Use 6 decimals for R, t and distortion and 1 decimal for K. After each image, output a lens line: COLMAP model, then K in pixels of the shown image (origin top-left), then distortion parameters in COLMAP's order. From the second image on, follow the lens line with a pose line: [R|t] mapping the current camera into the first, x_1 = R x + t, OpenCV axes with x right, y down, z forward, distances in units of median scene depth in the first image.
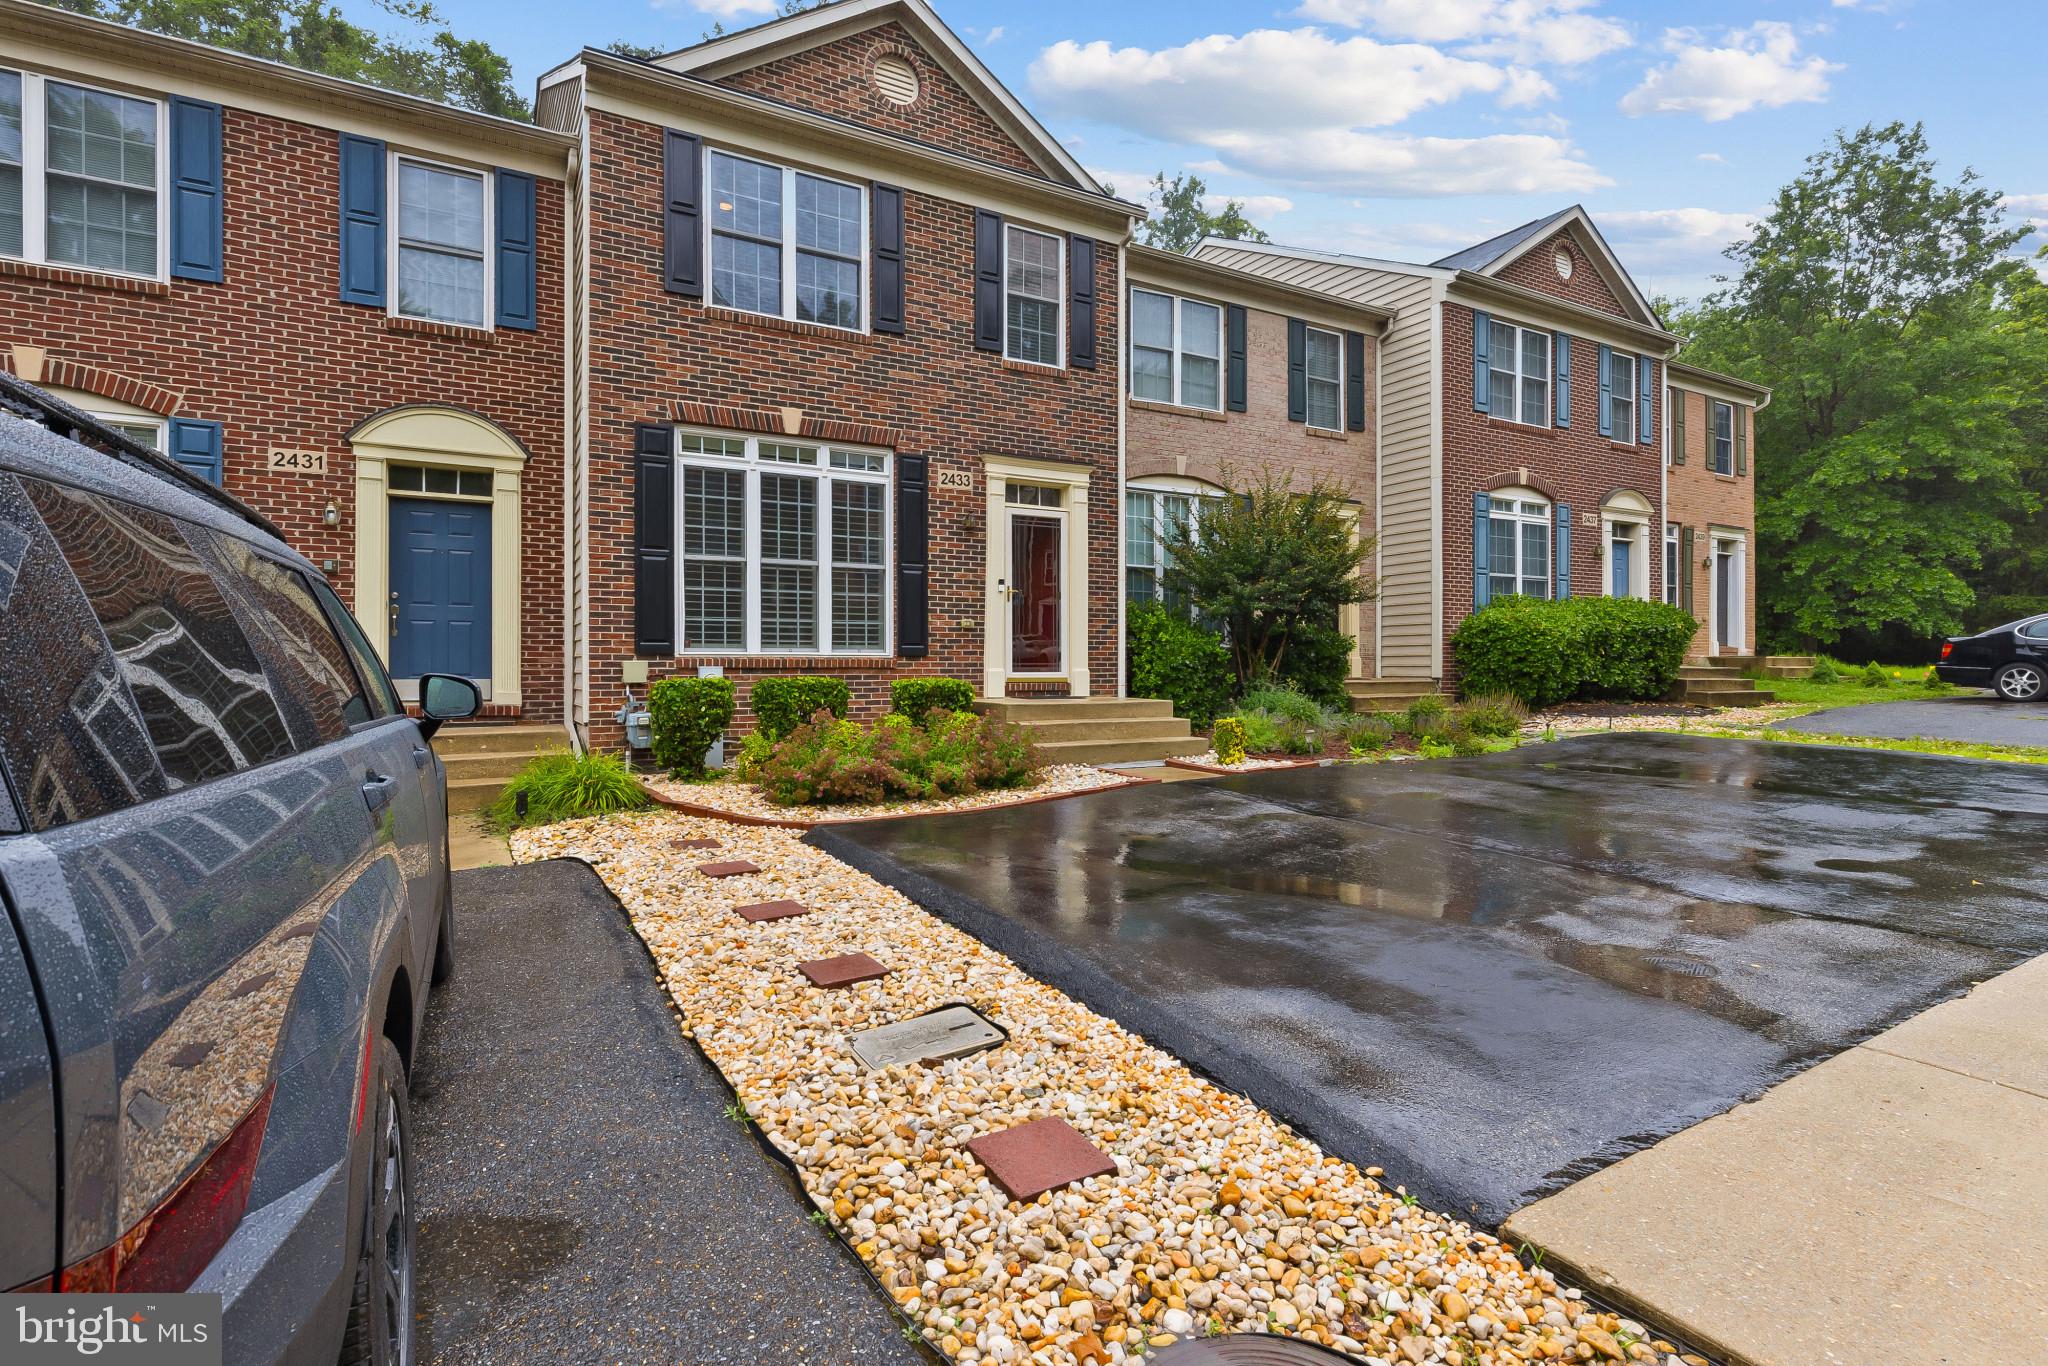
lens RADIAL K [[952.6, 0, 1033.4], [0, 952.6, 671.1], [0, 0, 1]] dist [0.008682, -0.003147]
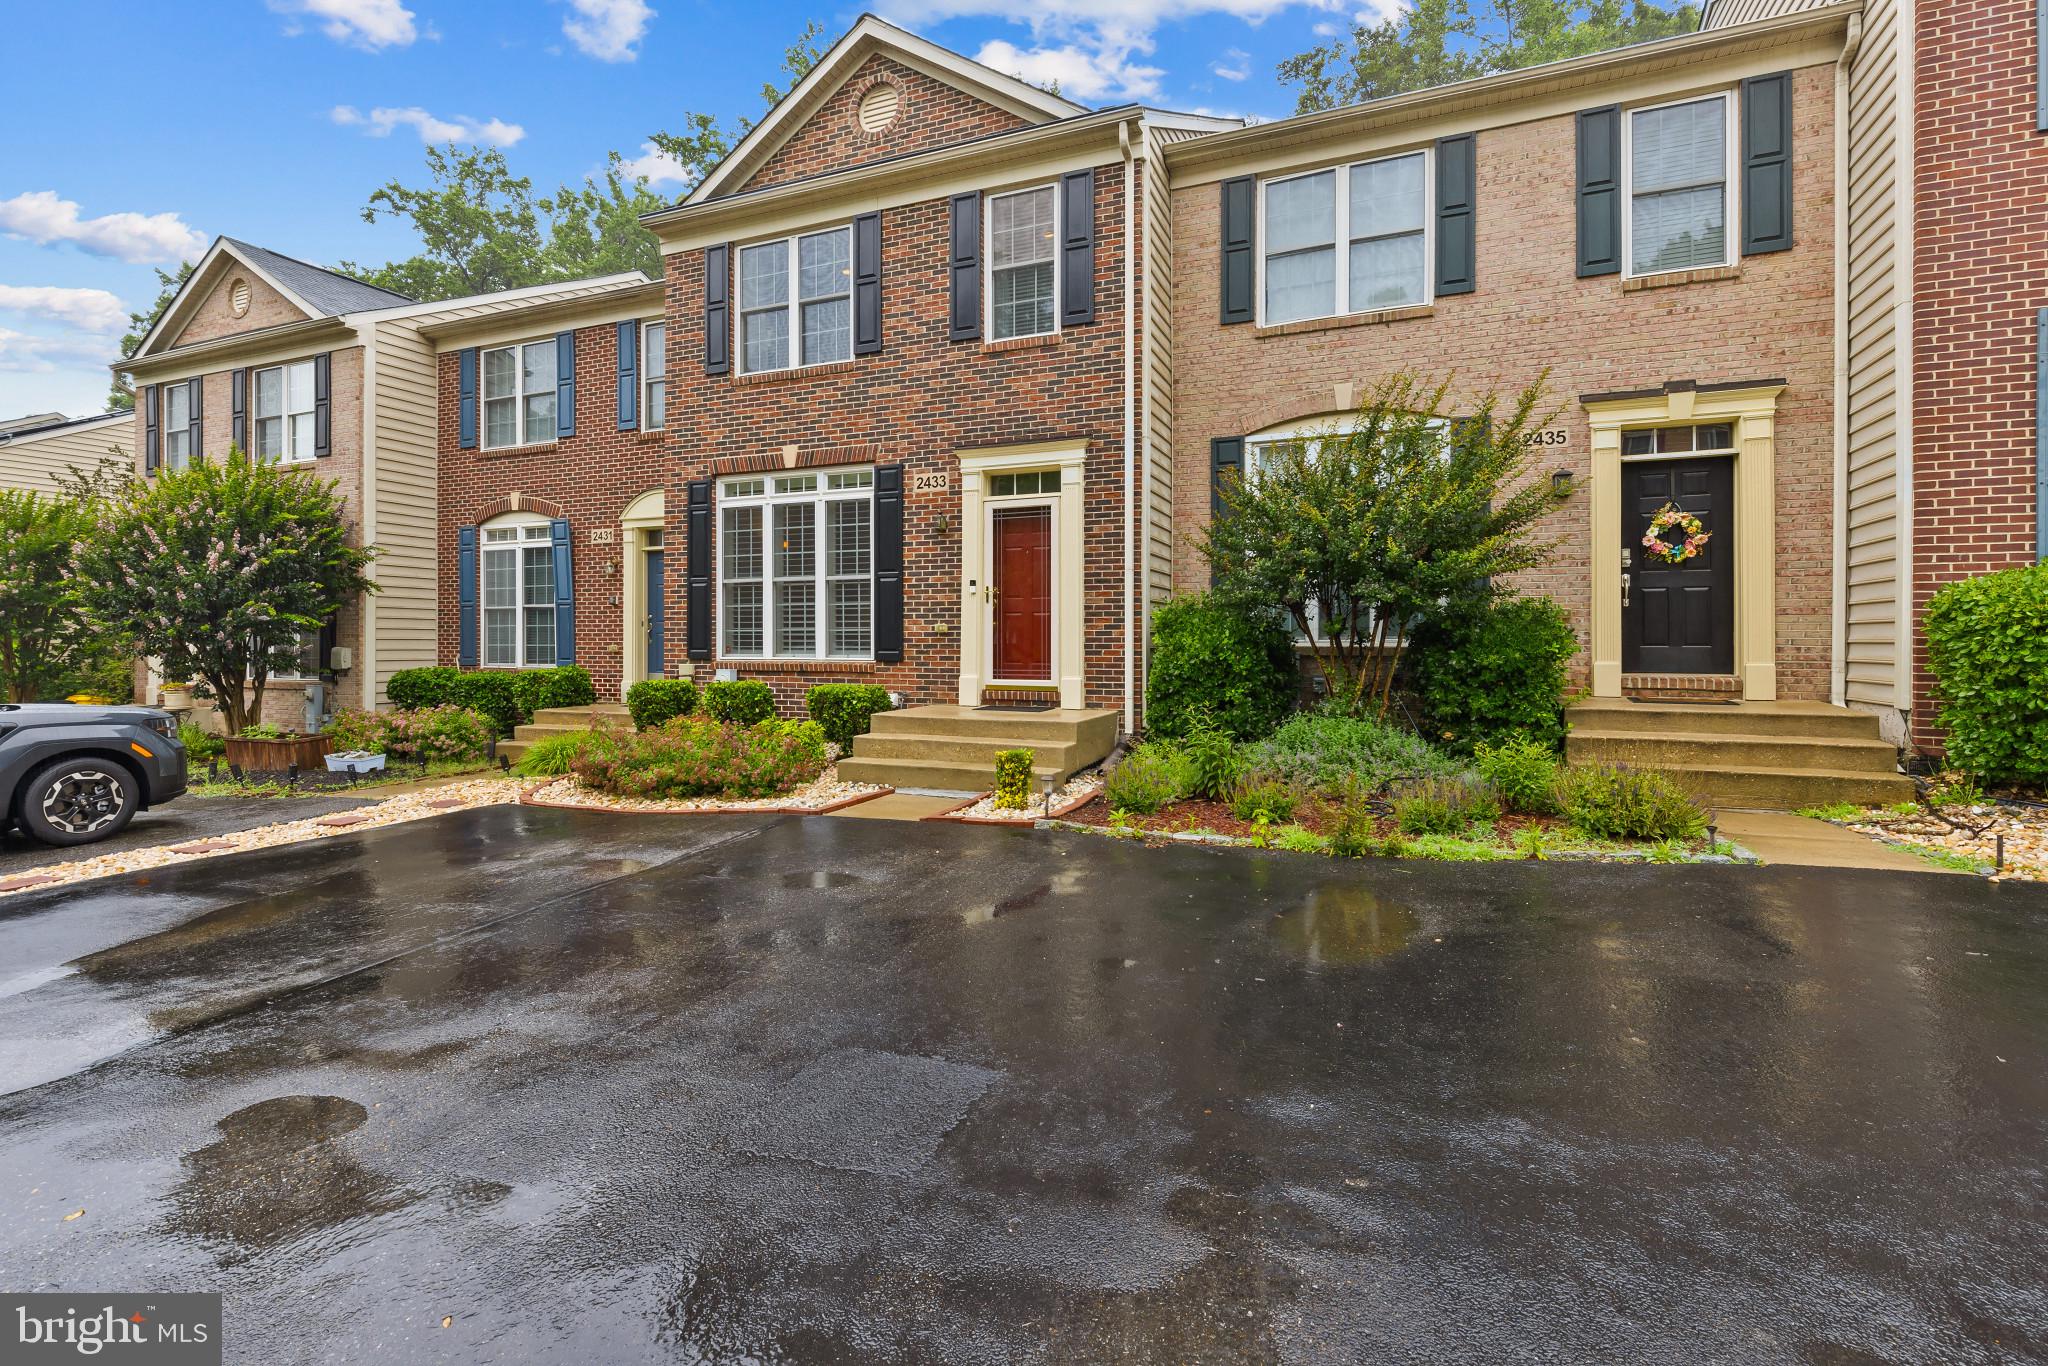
lens RADIAL K [[952.6, 0, 1032.4], [0, 952.6, 651.0], [0, 0, 1]] dist [0.008682, -0.003147]
pose [[0.613030, 0.007790, -0.790021, 0.777830], [-0.006145, 0.999968, 0.005092, -0.032652], [0.790036, 0.001733, 0.613058, 0.489098]]
